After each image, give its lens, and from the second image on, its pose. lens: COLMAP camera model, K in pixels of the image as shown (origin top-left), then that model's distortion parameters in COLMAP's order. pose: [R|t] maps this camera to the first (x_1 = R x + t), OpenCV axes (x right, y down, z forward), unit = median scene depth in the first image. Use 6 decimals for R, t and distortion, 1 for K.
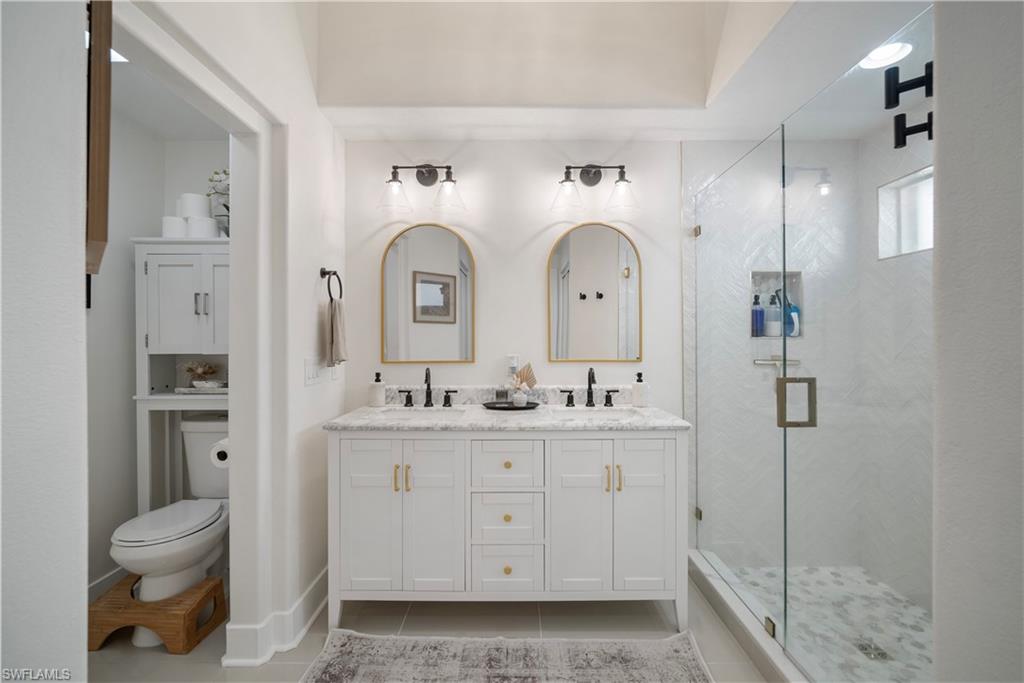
lens RADIAL K [[451.8, 0, 513.7], [0, 451.8, 342.0], [0, 0, 1]] dist [-0.012596, 0.003648]
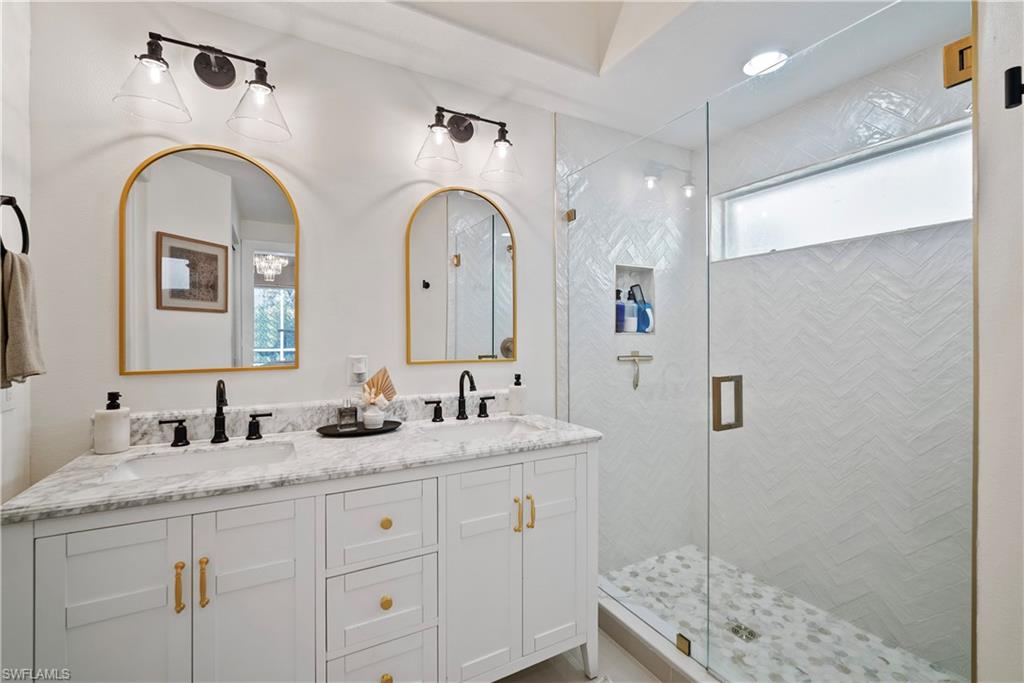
lens RADIAL K [[451.8, 0, 515.9], [0, 451.8, 338.7], [0, 0, 1]] dist [-0.012596, 0.003648]
pose [[0.872405, -0.001507, 0.488781, -0.139465], [0.001120, 0.999999, 0.001083, 0.000604], [-0.488782, -0.000398, 0.872406, 0.271307]]
